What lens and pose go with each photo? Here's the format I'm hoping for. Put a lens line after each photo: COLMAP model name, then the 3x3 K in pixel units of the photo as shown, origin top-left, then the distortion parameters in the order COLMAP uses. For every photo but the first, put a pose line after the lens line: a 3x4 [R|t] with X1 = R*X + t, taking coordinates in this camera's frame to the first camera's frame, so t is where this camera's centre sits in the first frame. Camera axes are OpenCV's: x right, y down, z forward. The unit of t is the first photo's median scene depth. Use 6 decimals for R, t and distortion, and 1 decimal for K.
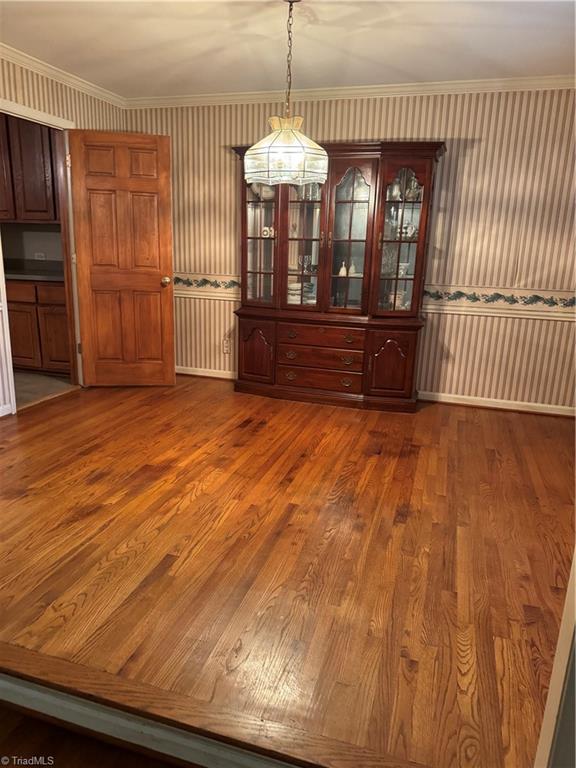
lens RADIAL K [[544.6, 0, 272.4], [0, 544.6, 385.9], [0, 0, 1]] dist [0.054022, -0.066241]
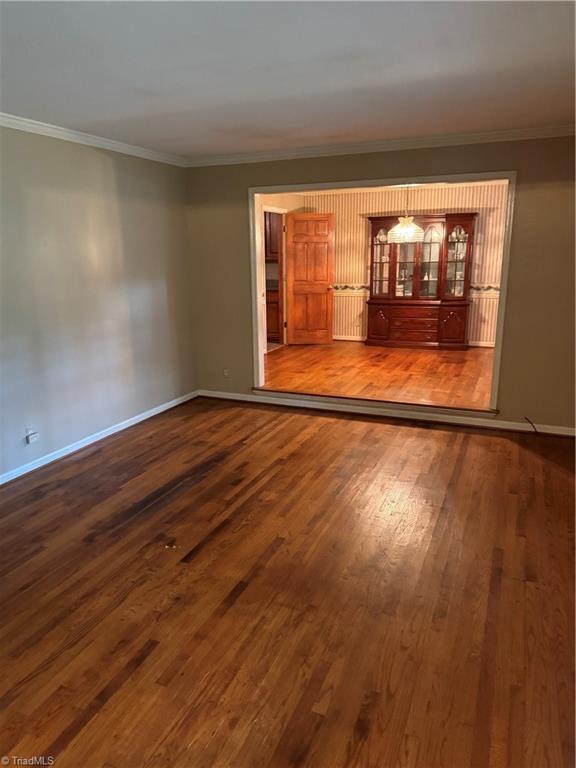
lens RADIAL K [[544.6, 0, 274.0], [0, 544.6, 397.9], [0, 0, 1]] dist [0.054022, -0.066241]
pose [[0.993927, -0.018387, -0.108499, -0.201935], [0.019149, 0.999799, 0.005992, 0.190849], [0.108367, -0.008033, 0.994079, -0.979894]]
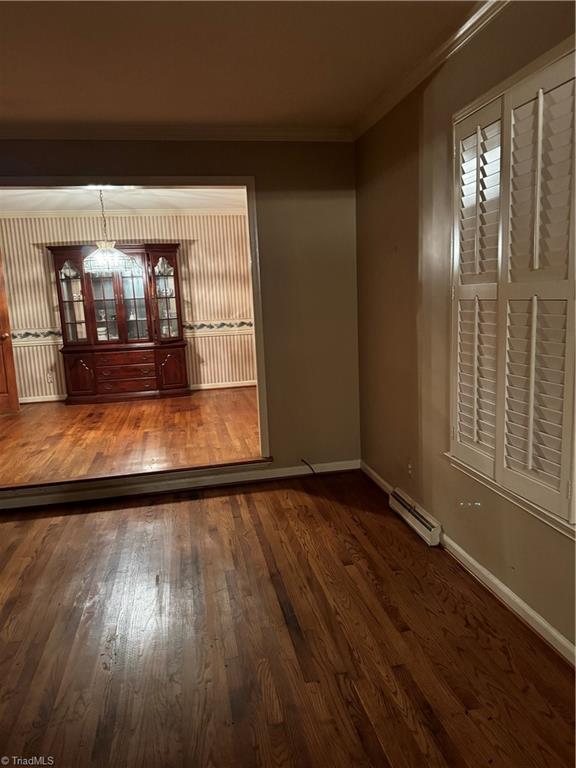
lens RADIAL K [[544.6, 0, 302.8], [0, 544.6, 380.2], [0, 0, 1]] dist [0.054022, -0.066241]
pose [[0.857499, -0.143714, 0.494005, -0.269958], [0.194172, 0.979585, -0.052069, 0.158529], [-0.476437, 0.140571, 0.867898, -0.637853]]
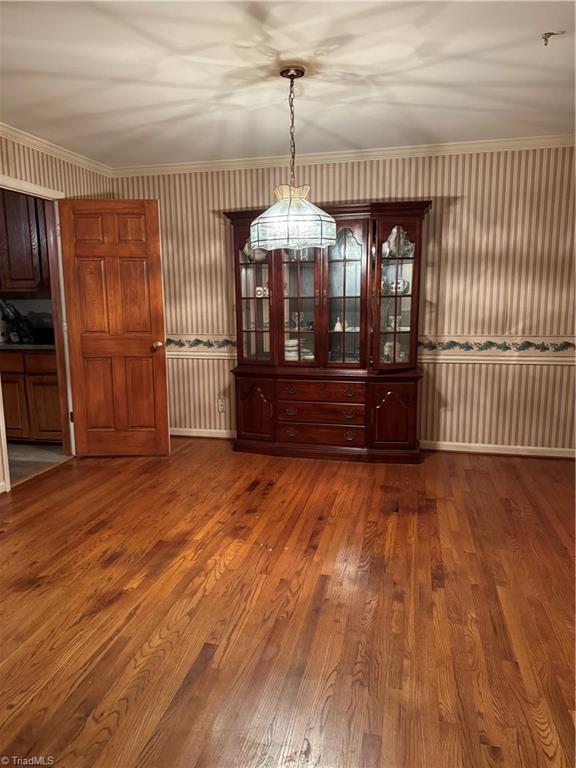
lens RADIAL K [[544.6, 0, 273.2], [0, 544.6, 386.2], [0, 0, 1]] dist [0.054022, -0.066241]
pose [[0.996788, -0.051970, 0.060927, -0.058747], [0.057022, 0.994803, -0.084357, -0.022205], [-0.056226, 0.087561, 0.994571, 0.014389]]
